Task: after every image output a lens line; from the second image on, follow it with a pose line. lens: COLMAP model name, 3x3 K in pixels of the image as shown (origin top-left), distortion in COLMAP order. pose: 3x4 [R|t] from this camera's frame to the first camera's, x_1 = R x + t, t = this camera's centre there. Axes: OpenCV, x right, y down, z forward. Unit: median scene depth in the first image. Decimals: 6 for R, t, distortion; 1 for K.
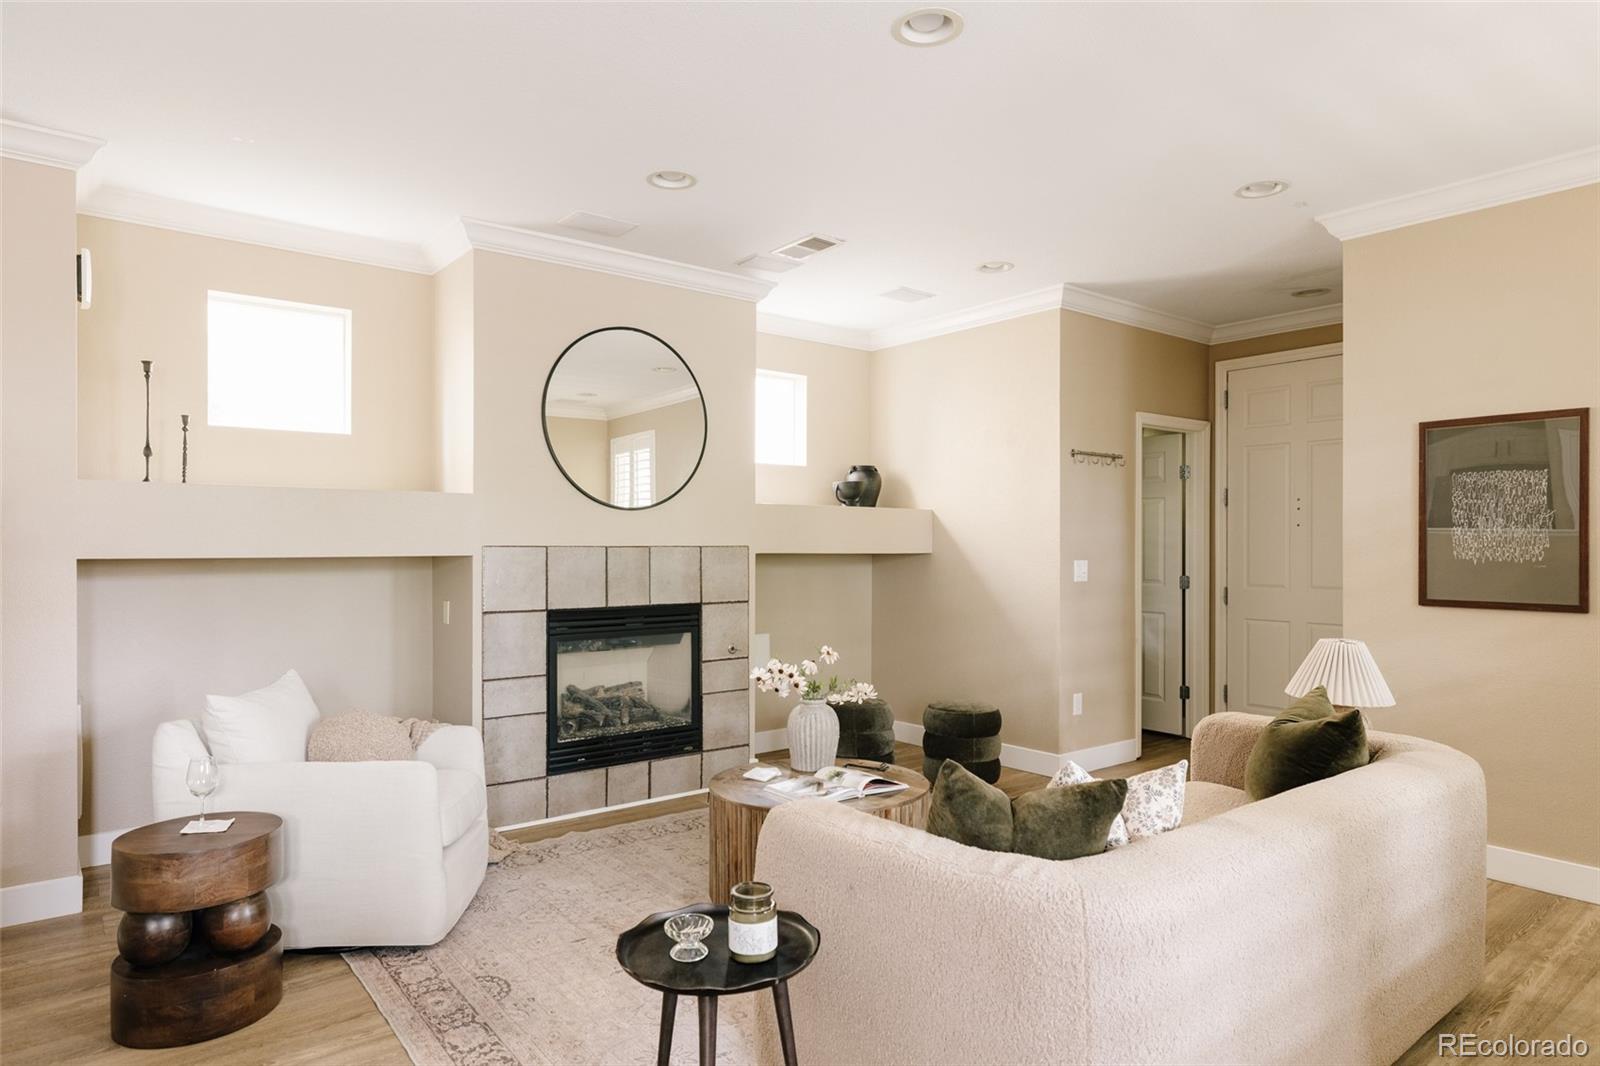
lens RADIAL K [[936.5, 0, 810.9], [0, 936.5, 542.0], [0, 0, 1]] dist [0.002864, 0.003019]
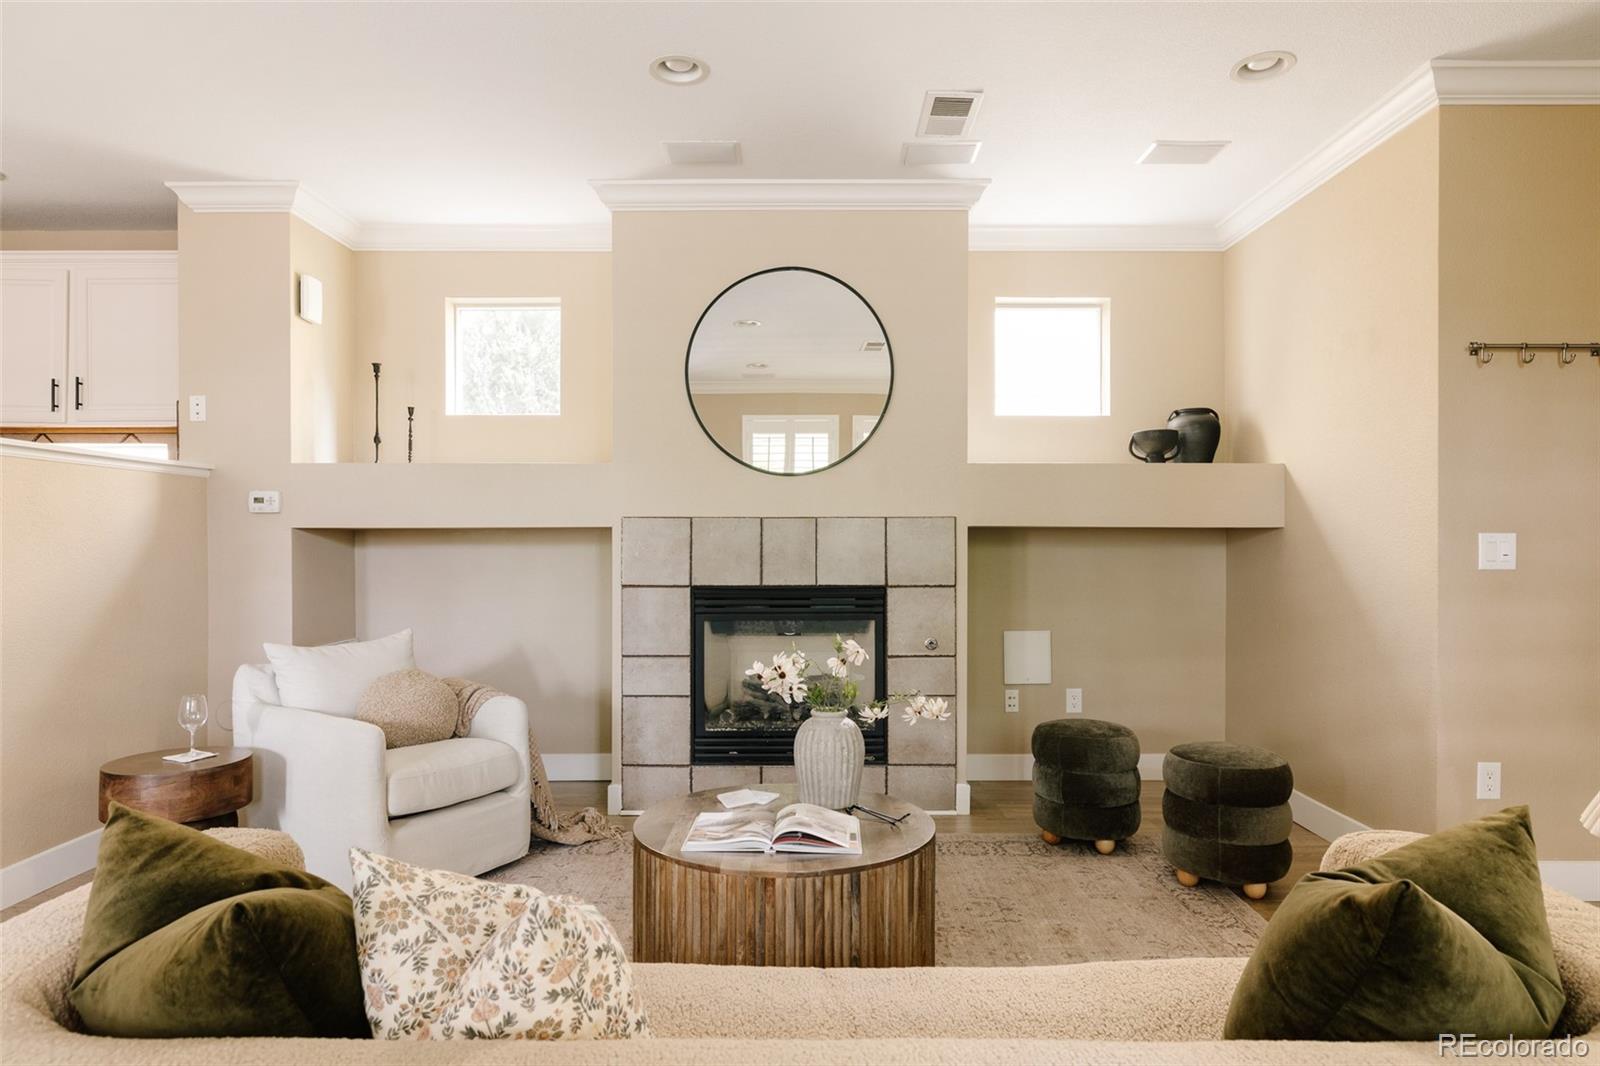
lens RADIAL K [[936.5, 0, 801.0], [0, 936.5, 538.0], [0, 0, 1]] dist [0.002864, 0.003019]
pose [[0.784908, -0.002817, -0.619607, 0.358207], [0.004289, 0.999990, 0.000886, 0.023503], [0.619598, -0.003353, 0.784912, 0.322040]]
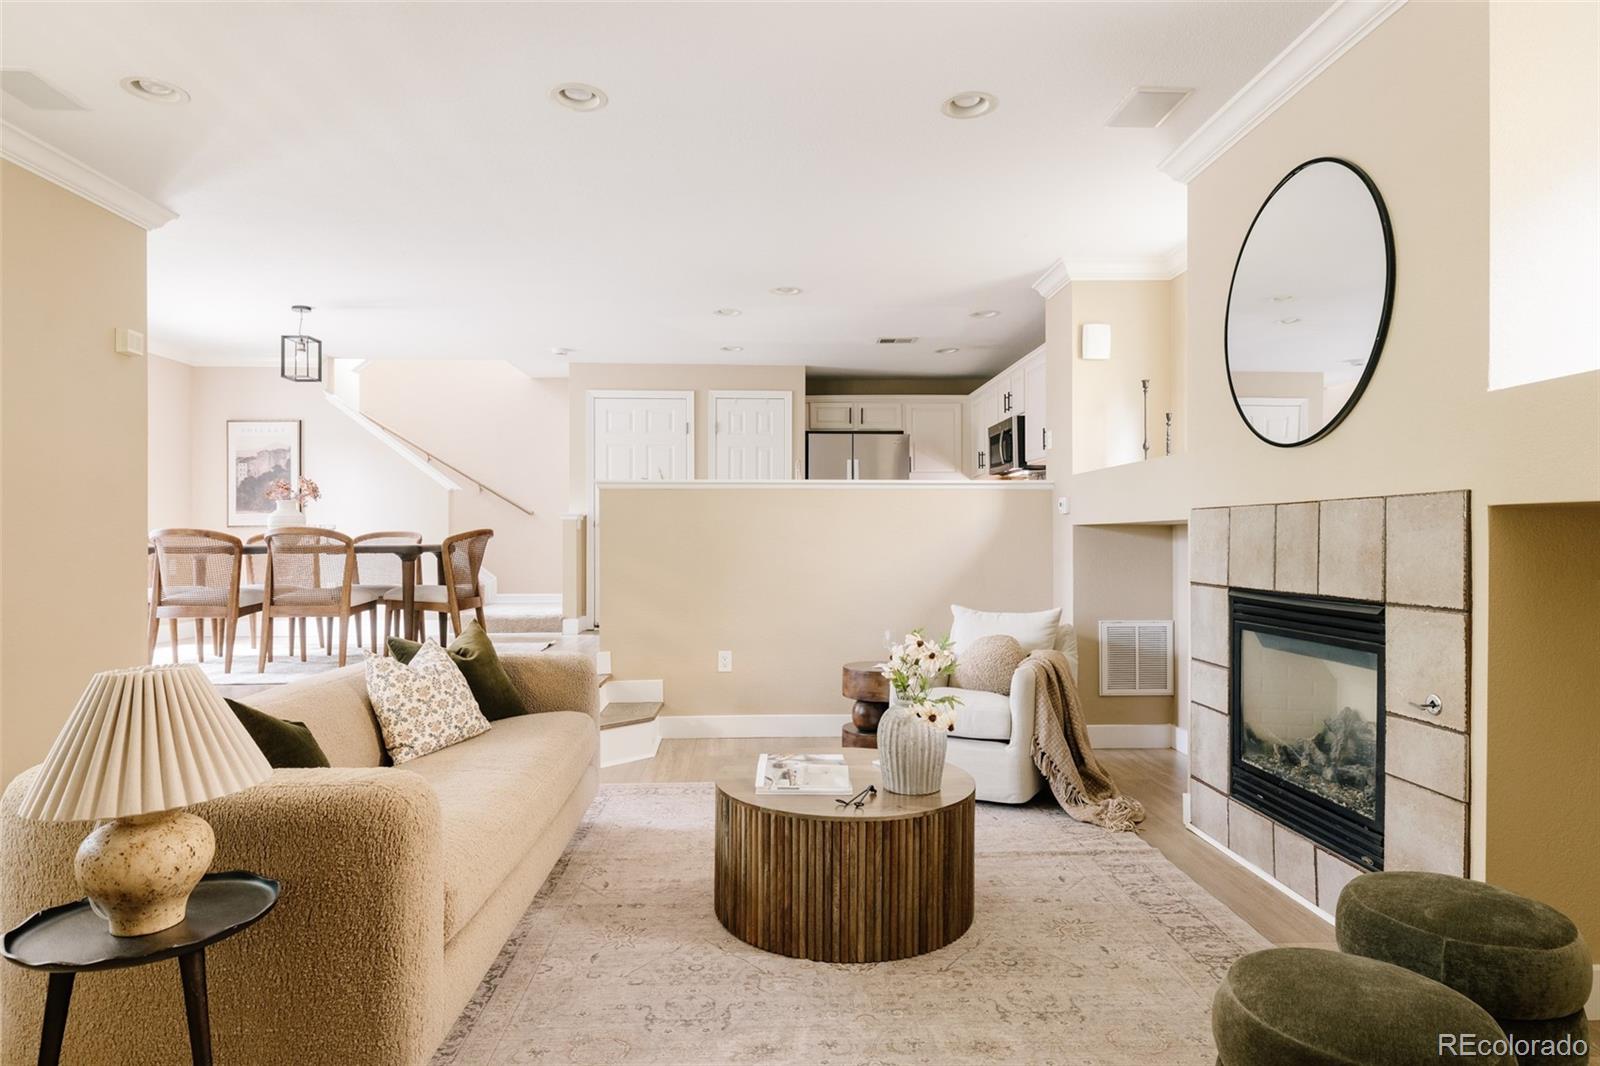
lens RADIAL K [[929.1, 0, 804.4], [0, 929.1, 533.5], [0, 0, 1]] dist [0.008332, -0.001782]
pose [[-0.584581, -0.003581, -0.811328, 0.540651], [0.005515, 0.999950, -0.008387, 0.030289], [0.811317, -0.009378, -0.584532, 1.108244]]
